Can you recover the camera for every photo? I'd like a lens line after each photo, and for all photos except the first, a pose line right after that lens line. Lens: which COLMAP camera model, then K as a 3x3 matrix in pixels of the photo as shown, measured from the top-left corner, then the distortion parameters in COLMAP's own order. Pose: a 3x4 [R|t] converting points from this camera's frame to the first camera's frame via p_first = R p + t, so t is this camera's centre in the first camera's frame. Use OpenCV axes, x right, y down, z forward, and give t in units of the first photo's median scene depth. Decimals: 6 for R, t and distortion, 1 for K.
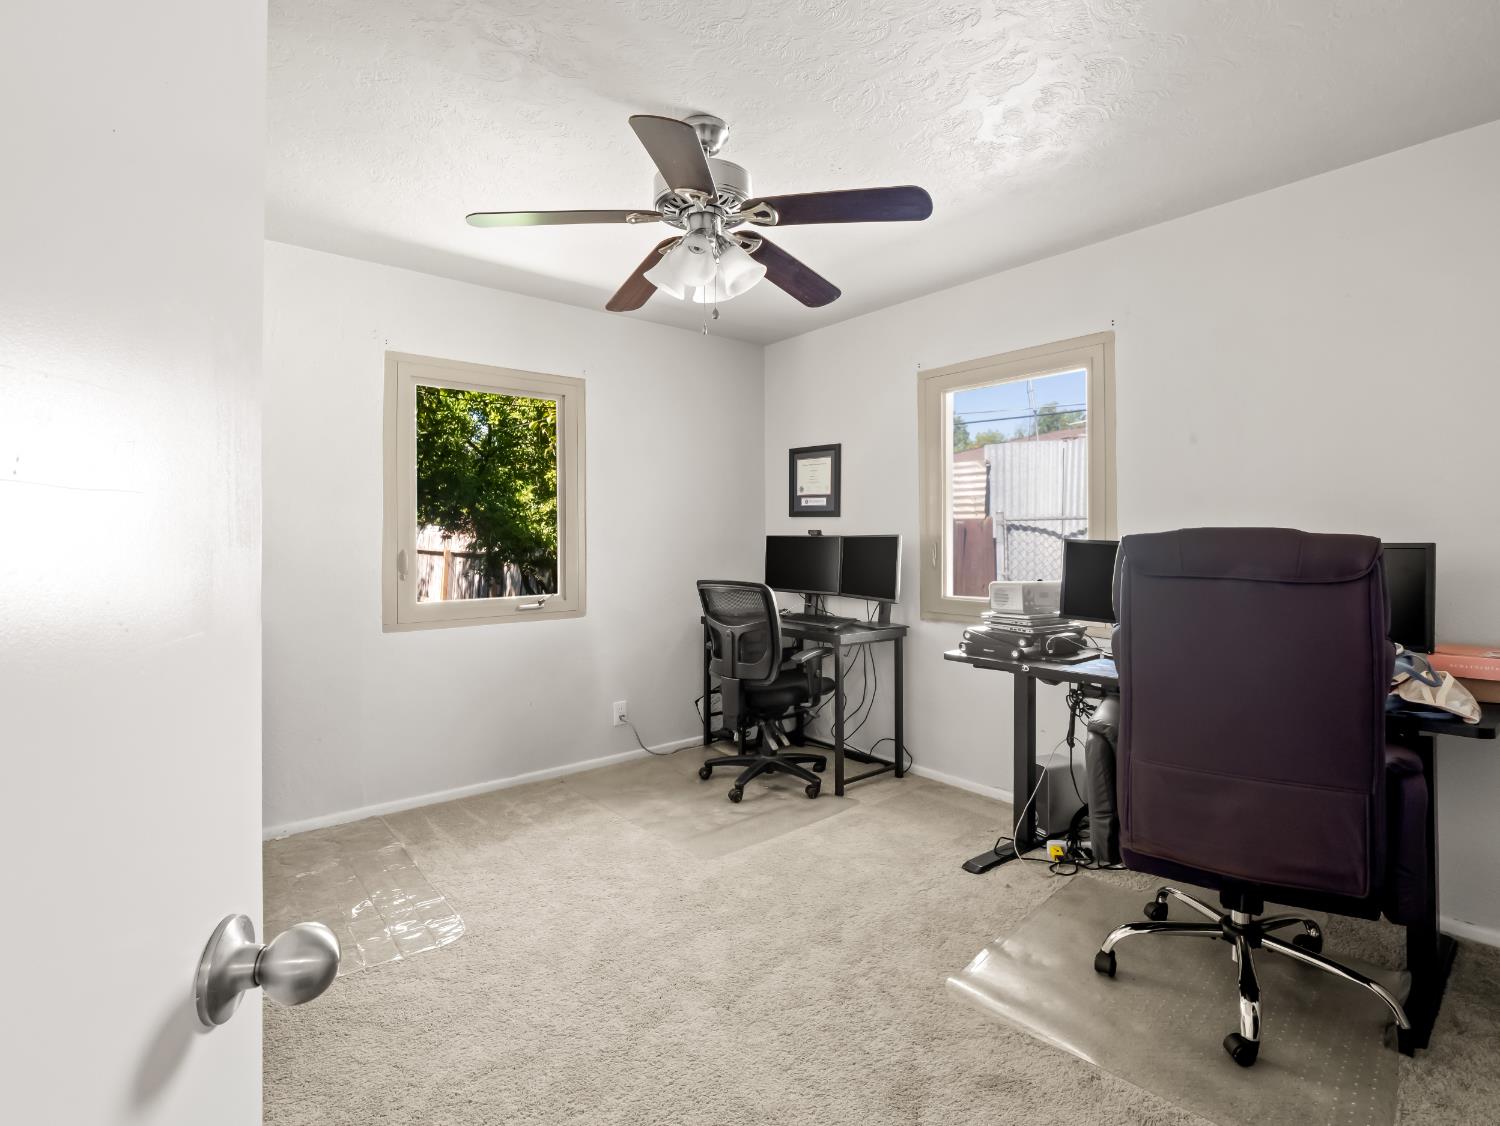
lens RADIAL K [[721.2, 0, 748.1], [0, 721.2, 544.0], [0, 0, 1]] dist [-0.015073, -0.001712]
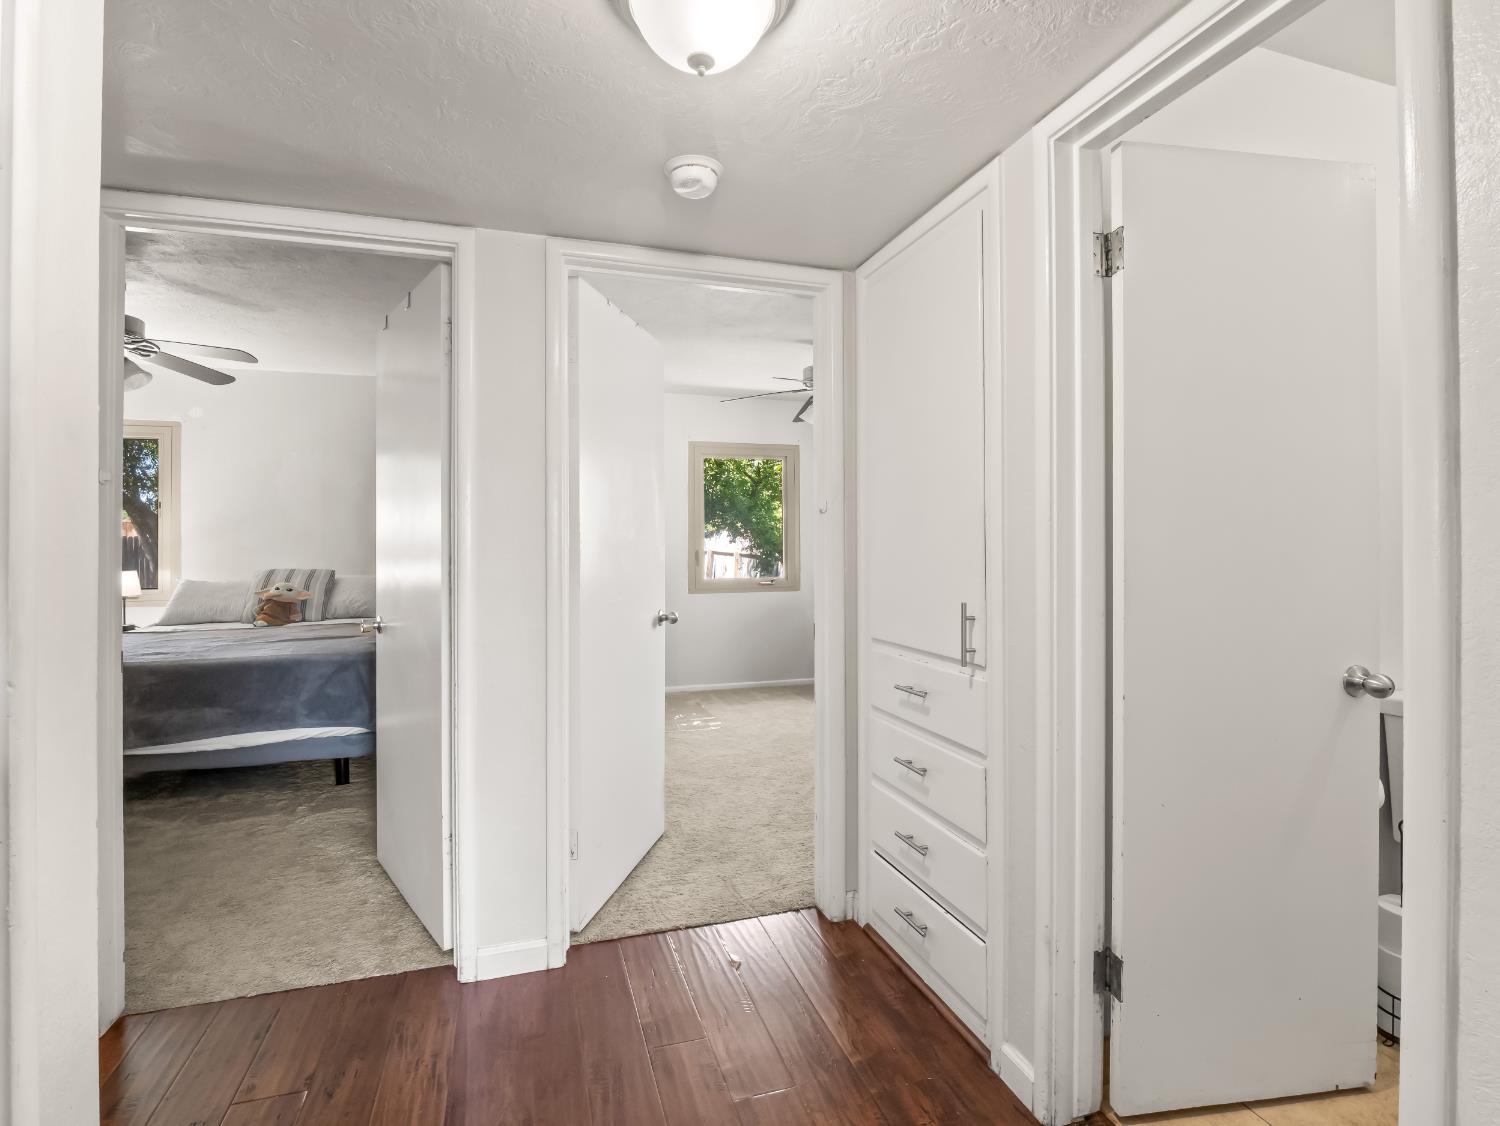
lens RADIAL K [[740.0, 0, 743.5], [0, 740.0, 548.0], [0, 0, 1]] dist [-0.016393, -0.000637]
pose [[0.920530, -0.004300, -0.390649, 0.307685], [0.005245, 0.999985, 0.001354, 0.000646], [0.390638, -0.003296, 0.920539, -0.586808]]
